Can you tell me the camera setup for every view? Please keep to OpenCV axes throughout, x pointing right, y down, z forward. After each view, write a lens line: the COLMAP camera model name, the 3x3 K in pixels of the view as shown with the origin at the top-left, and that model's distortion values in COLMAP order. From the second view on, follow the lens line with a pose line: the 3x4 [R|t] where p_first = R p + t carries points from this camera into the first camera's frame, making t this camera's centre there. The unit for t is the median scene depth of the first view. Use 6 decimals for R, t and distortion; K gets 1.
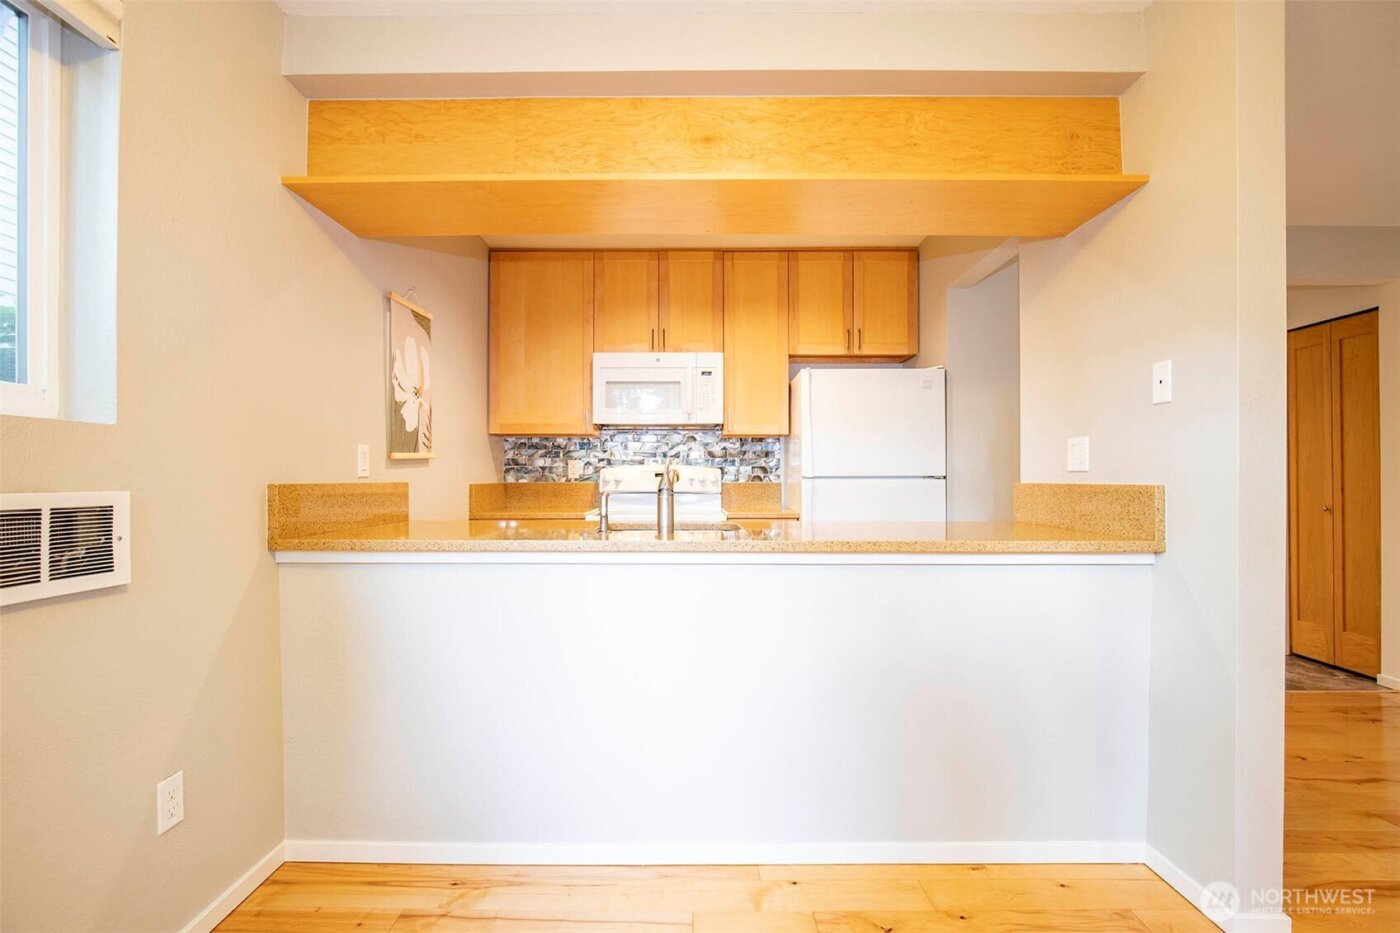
lens RADIAL K [[668.4, 0, 679.9], [0, 668.4, 483.1], [0, 0, 1]] dist [-0.025491, 0.000980]
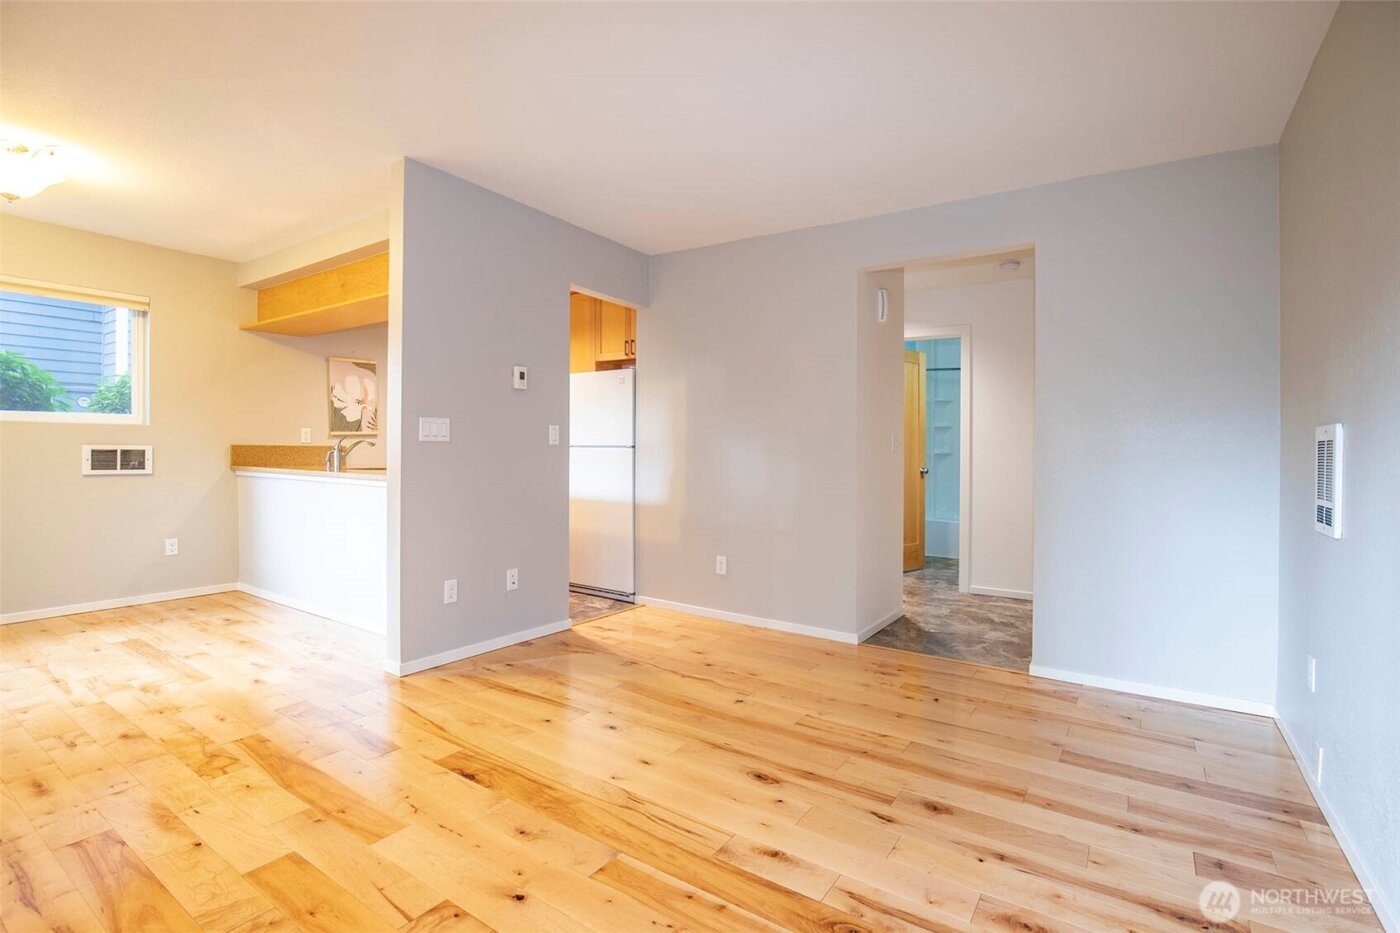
lens RADIAL K [[662.5, 0, 701.1], [0, 662.5, 457.8], [0, 0, 1]] dist [-0.028658, 0.001324]
pose [[0.831851, 0.014328, -0.554814, 1.177706], [-0.014079, 0.999890, 0.004713, 0.007028], [0.554821, 0.003891, 0.831961, -0.063870]]
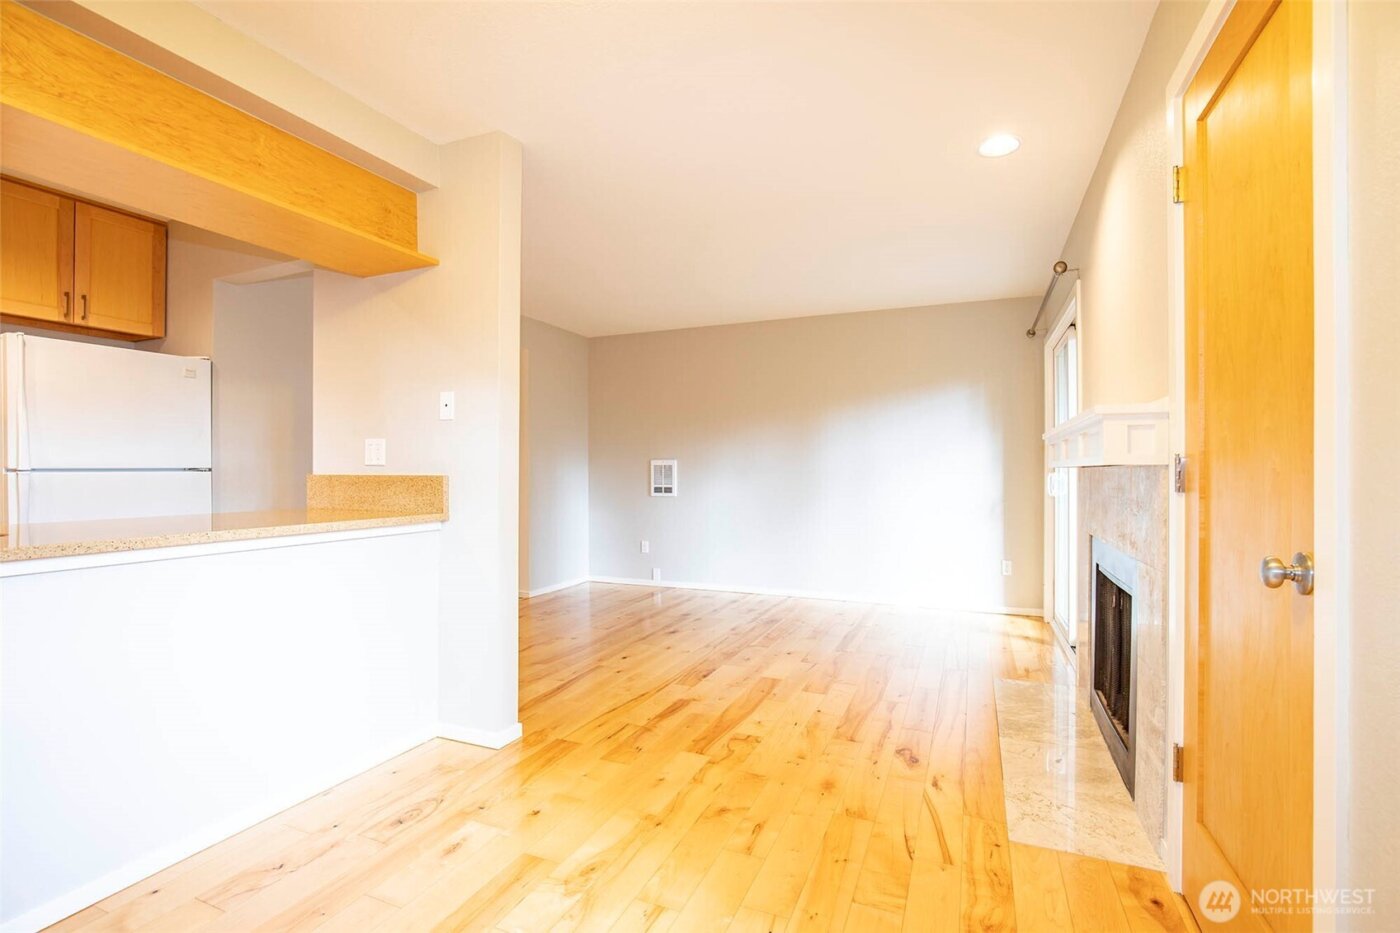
lens RADIAL K [[634.6, 0, 701.6], [0, 634.6, 524.9], [0, 0, 1]] dist [-0.033216, 0.000508]
pose [[0.388520, -0.081407, 0.917837, -0.162496], [0.004851, 0.996257, 0.086308, -0.002650], [-0.921427, -0.029080, 0.387461, -0.037327]]
